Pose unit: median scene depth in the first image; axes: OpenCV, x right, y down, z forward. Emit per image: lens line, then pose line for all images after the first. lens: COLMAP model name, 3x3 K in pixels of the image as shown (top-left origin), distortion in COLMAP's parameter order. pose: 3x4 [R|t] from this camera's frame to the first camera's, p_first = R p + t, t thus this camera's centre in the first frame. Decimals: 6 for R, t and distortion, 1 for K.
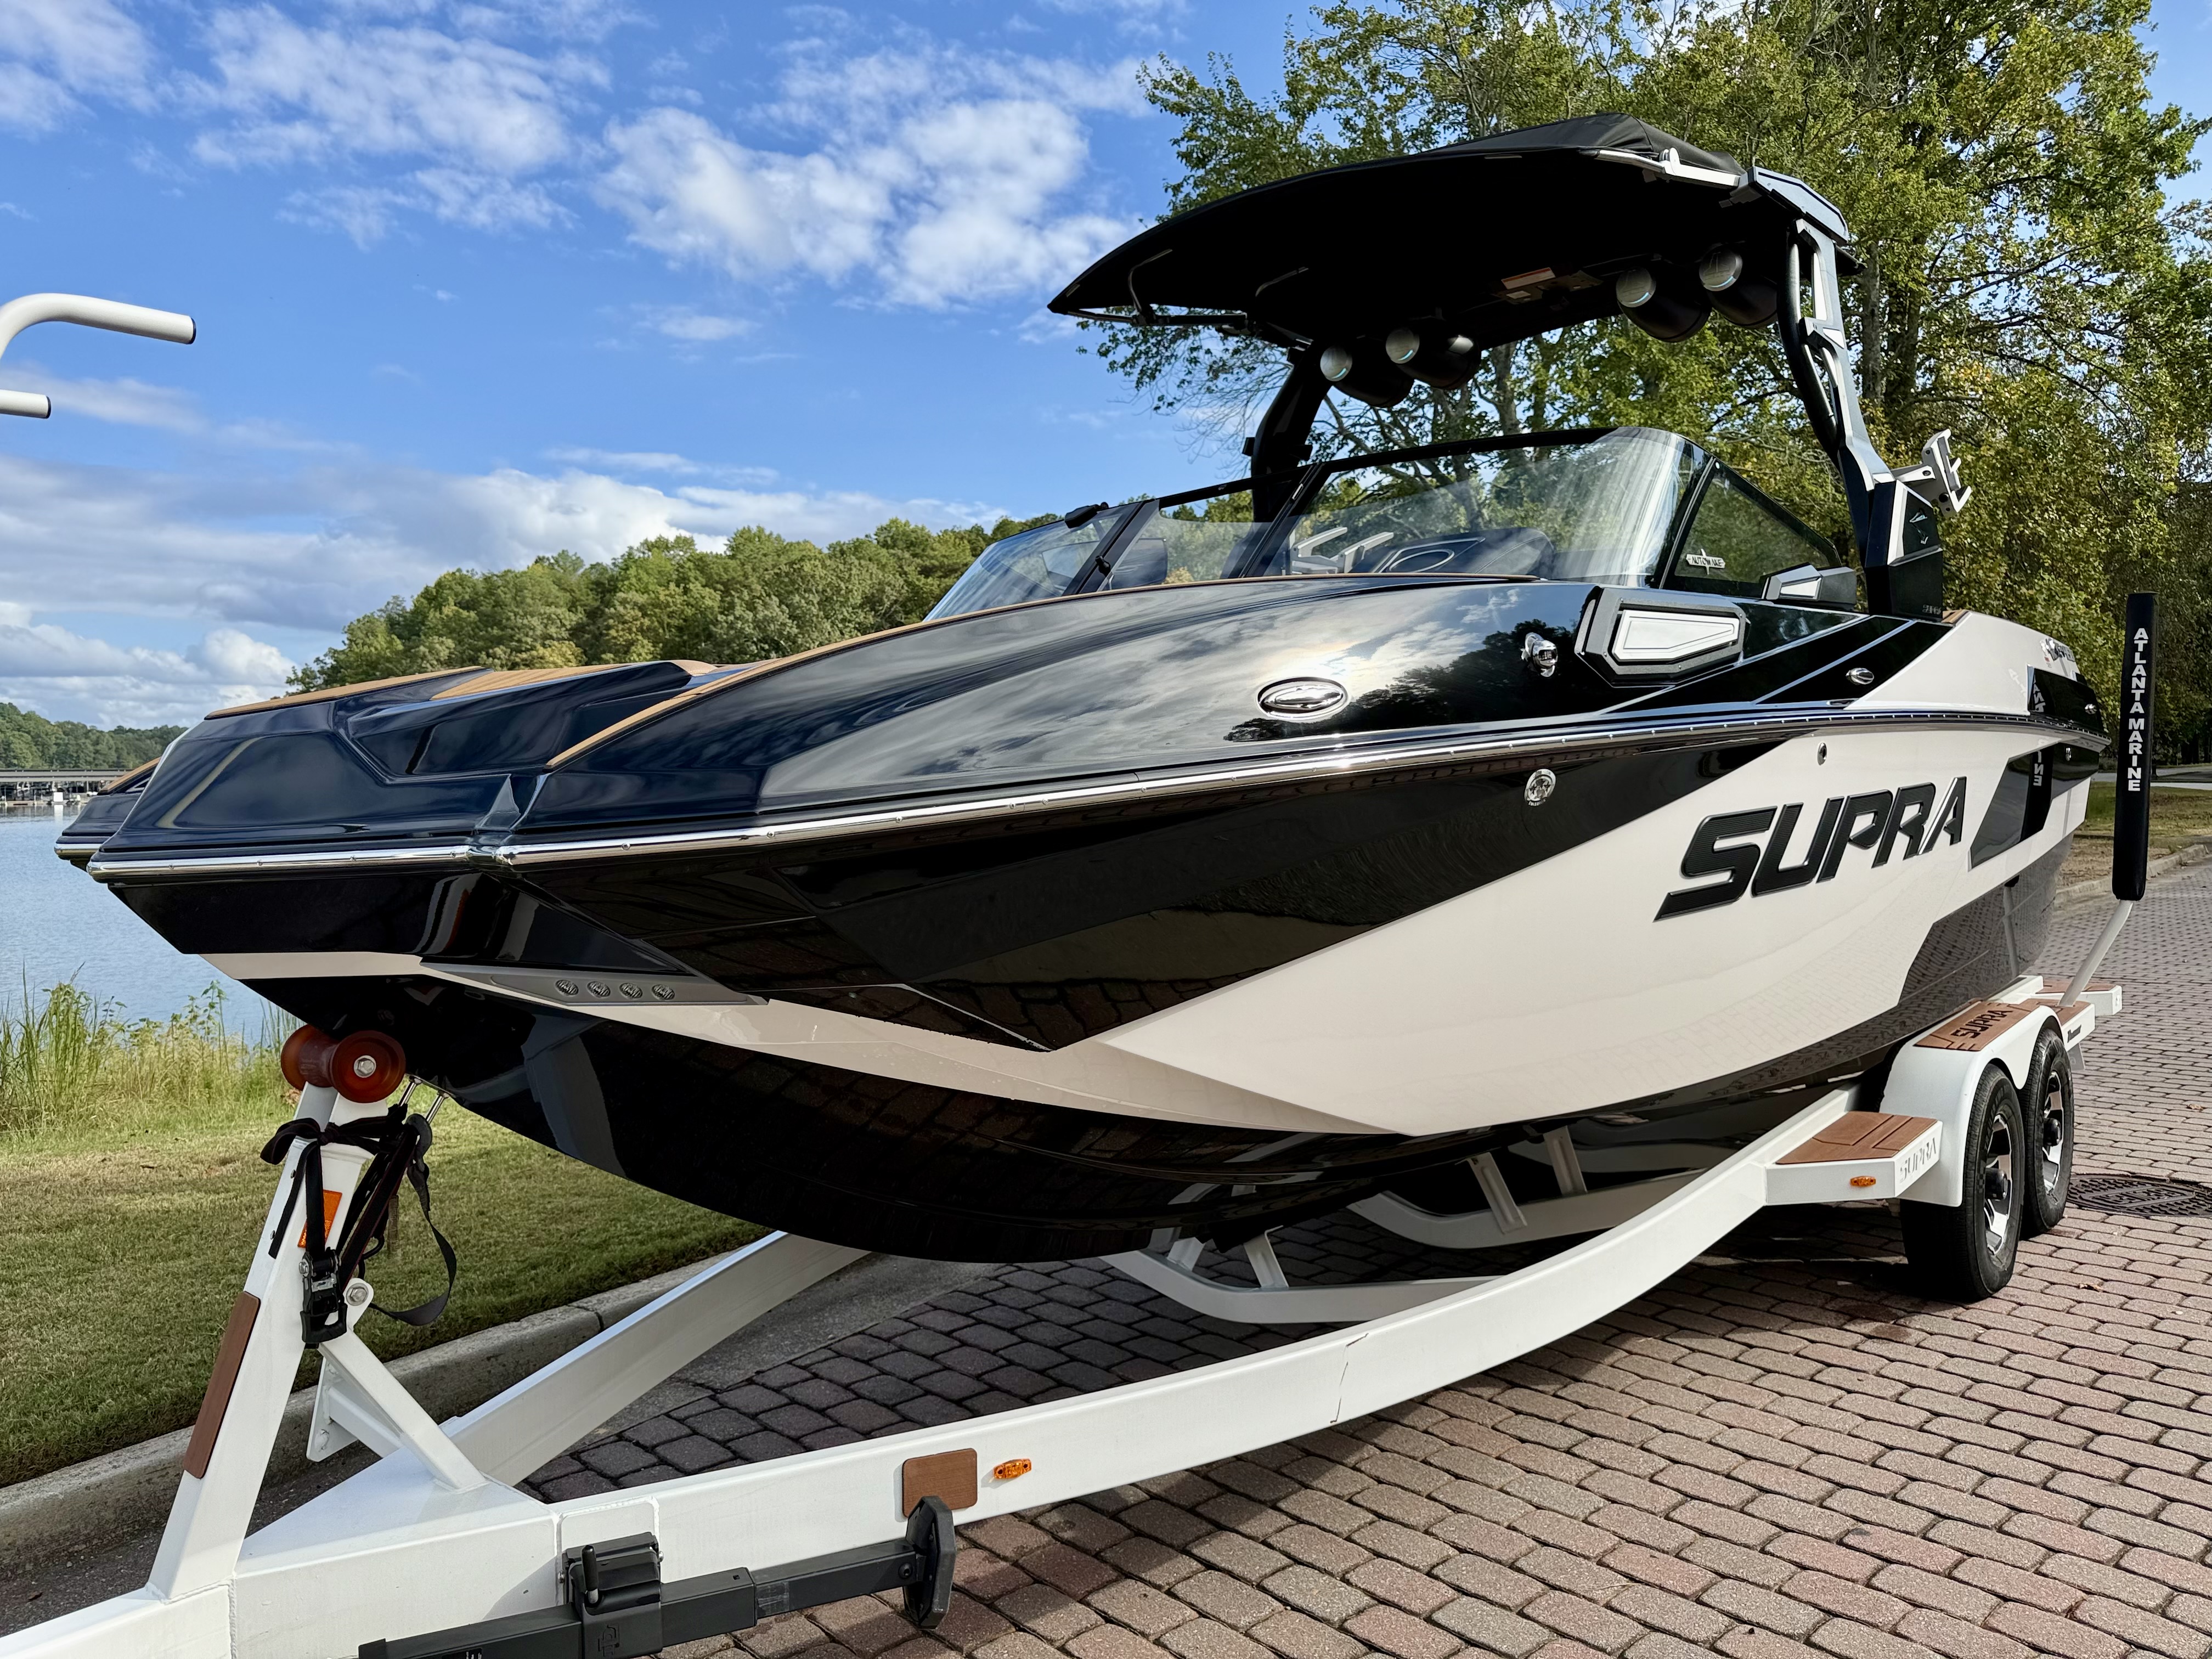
lens RADIAL K [[1570.8, 0, 1106.0], [0, 1570.8, 829.5], [0, 0, 1]] dist [0.019198, 0.004056]
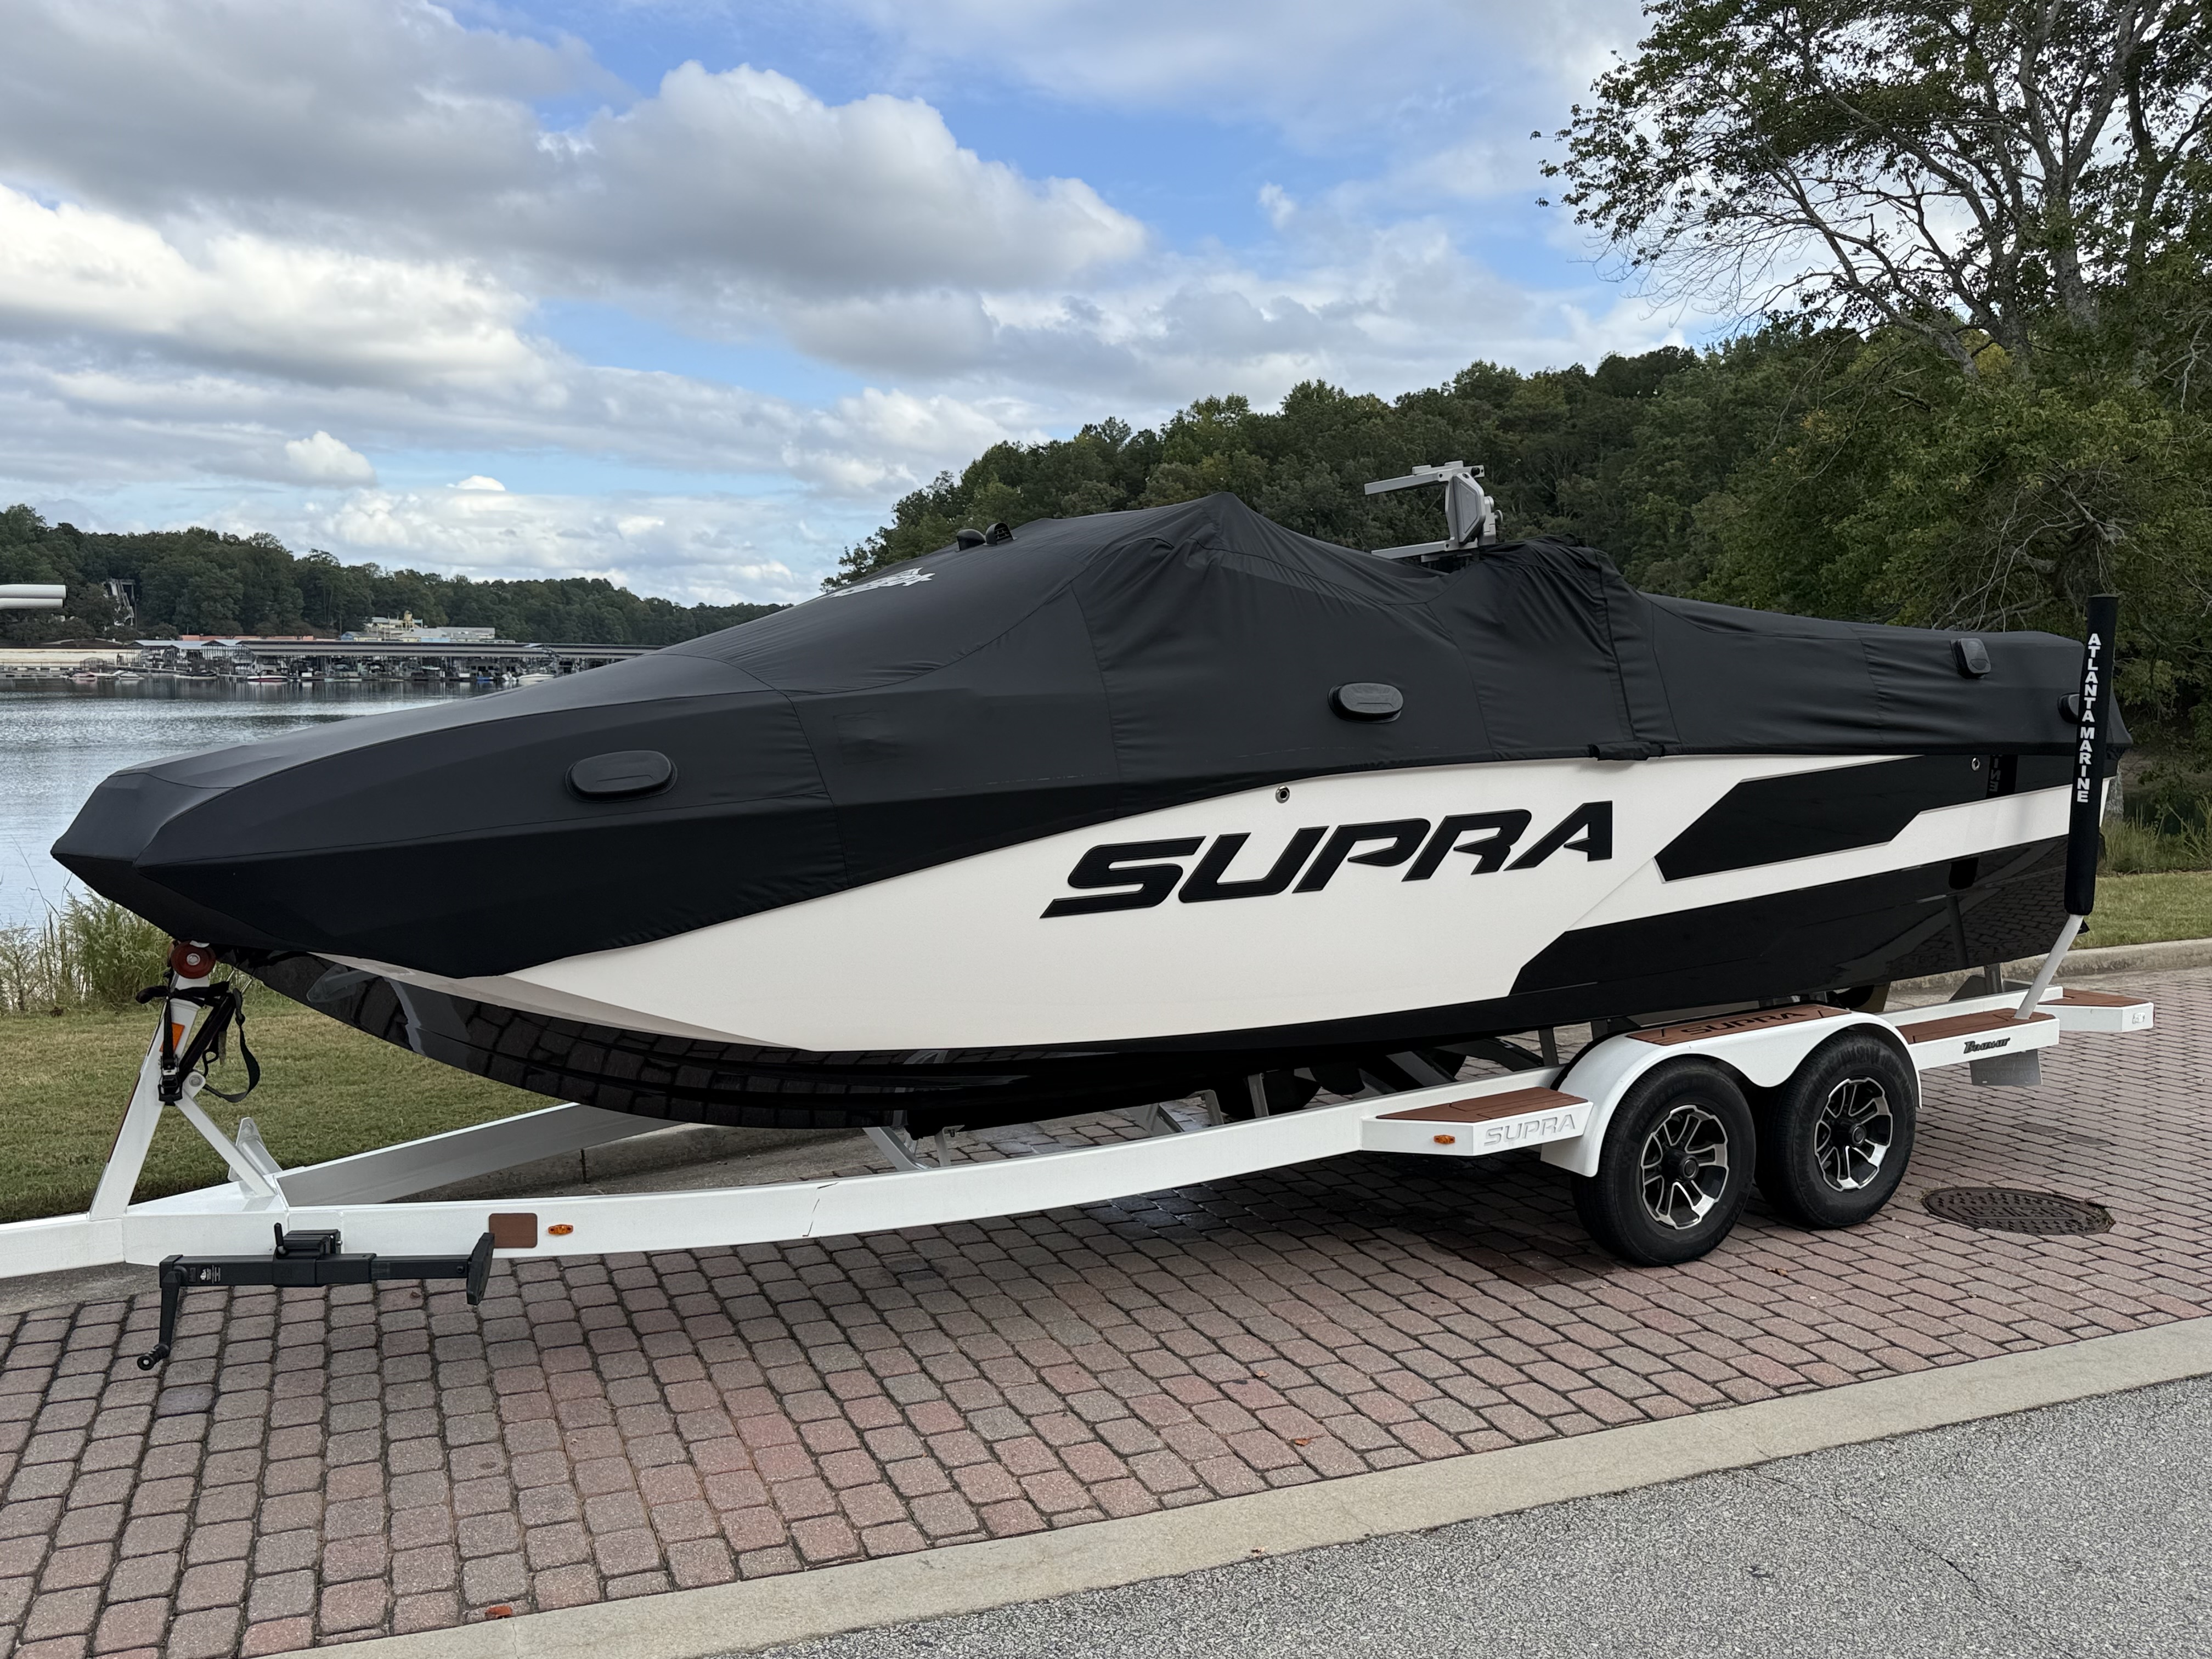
lens RADIAL K [[1735.7, 0, 1097.2], [0, 1735.7, 828.7], [0, 0, 1]] dist [0.334417, -0.691123]
pose [[0.942292, 0.048333, -0.331284, 0.450480], [-0.028253, 0.997474, 0.065165, -0.063034], [0.333597, -0.052045, 0.941278, -0.233266]]
